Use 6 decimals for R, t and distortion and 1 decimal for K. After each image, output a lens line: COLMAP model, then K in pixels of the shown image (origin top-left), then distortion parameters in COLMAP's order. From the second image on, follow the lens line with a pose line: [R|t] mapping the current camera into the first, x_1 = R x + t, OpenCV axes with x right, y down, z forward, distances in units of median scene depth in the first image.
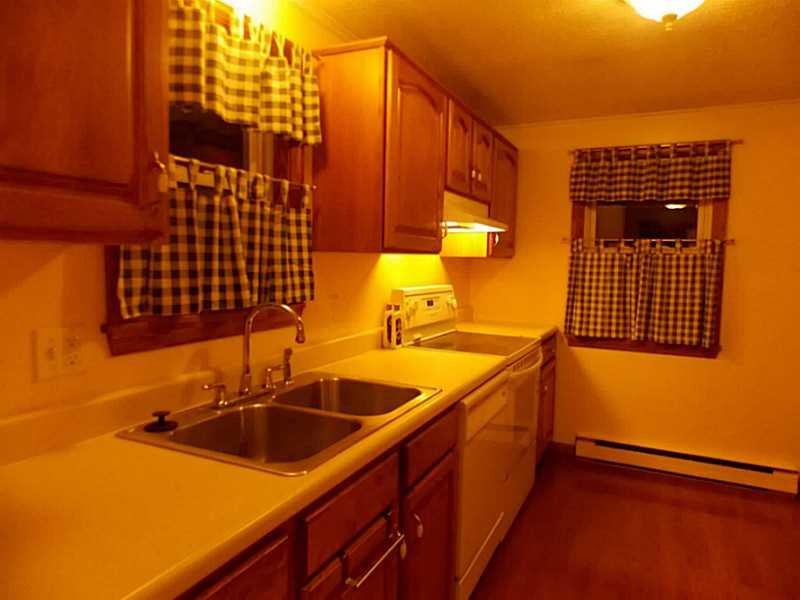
lens RADIAL K [[533.8, 0, 400.0], [0, 533.8, 300.0], [0, 0, 1]] dist [0.007563, 0.002278]
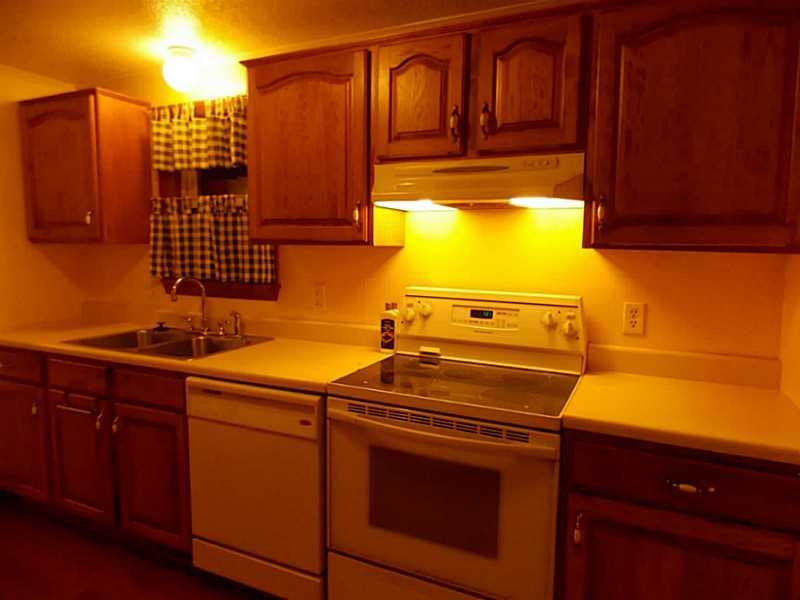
lens RADIAL K [[524.2, 0, 400.0], [0, 524.2, 300.0], [0, 0, 1]] dist [-0.002127, -0.000502]
pose [[-0.002531, 0.072677, -0.997352, 1.278677], [-0.092133, 0.993096, 0.072601, -0.090753], [0.995743, 0.092073, 0.004182, 1.537686]]
